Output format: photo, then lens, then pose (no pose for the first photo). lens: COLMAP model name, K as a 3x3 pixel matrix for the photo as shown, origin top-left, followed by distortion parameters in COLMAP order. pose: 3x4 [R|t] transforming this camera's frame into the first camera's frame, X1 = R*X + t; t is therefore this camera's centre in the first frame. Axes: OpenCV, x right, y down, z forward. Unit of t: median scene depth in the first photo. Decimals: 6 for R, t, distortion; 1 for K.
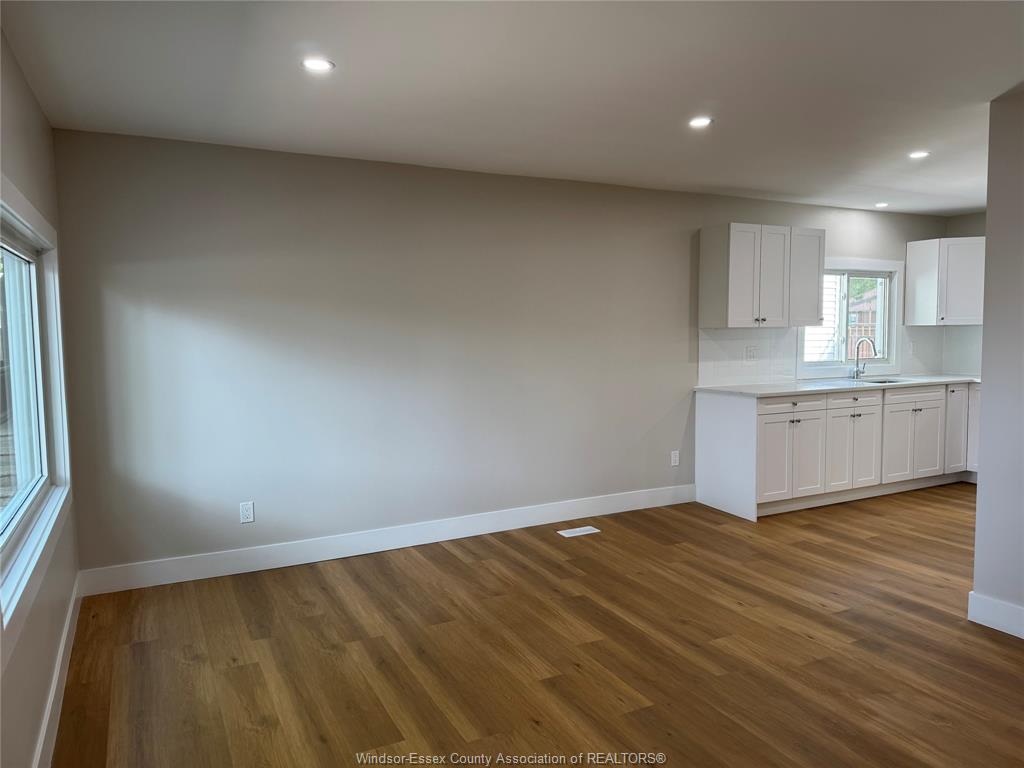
lens RADIAL K [[719.0, 0, 512.0], [0, 719.0, 384.0], [0, 0, 1]] dist [0.071213, -0.090795]
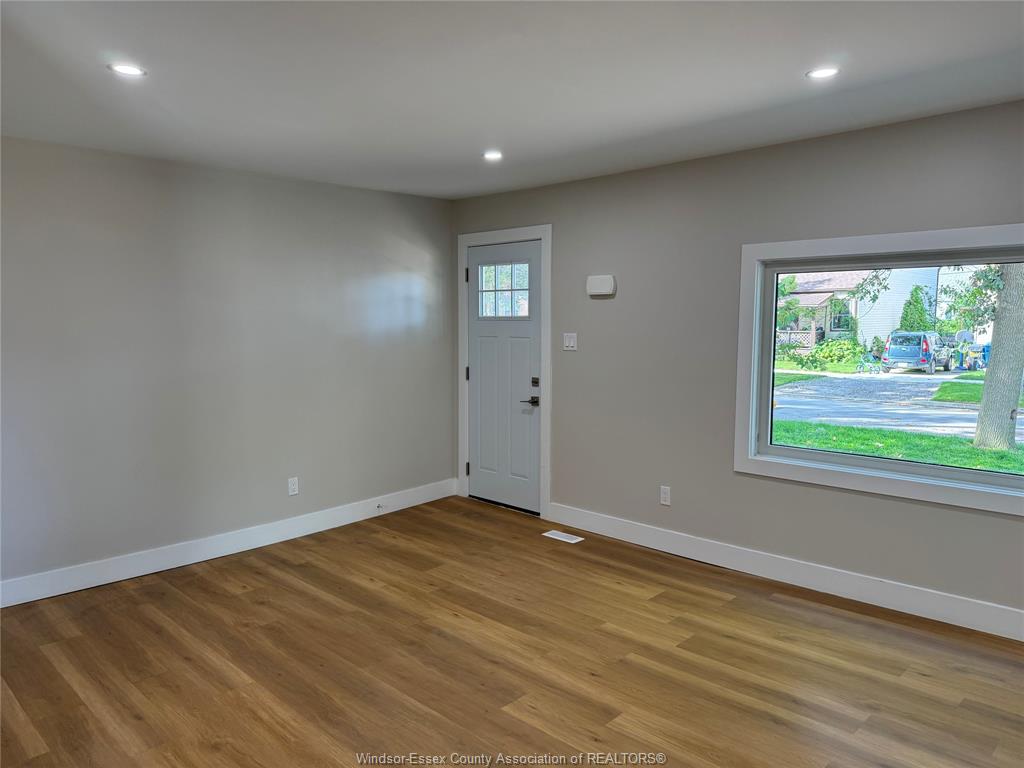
lens RADIAL K [[723.3, 0, 520.2], [0, 723.3, 390.4], [0, 0, 1]] dist [0.133806, -0.157187]
pose [[-0.945324, 0.042783, -0.323313, 0.279201], [-0.015229, 0.984486, 0.174800, -0.102727], [0.325776, 0.170166, -0.930007, 1.091009]]
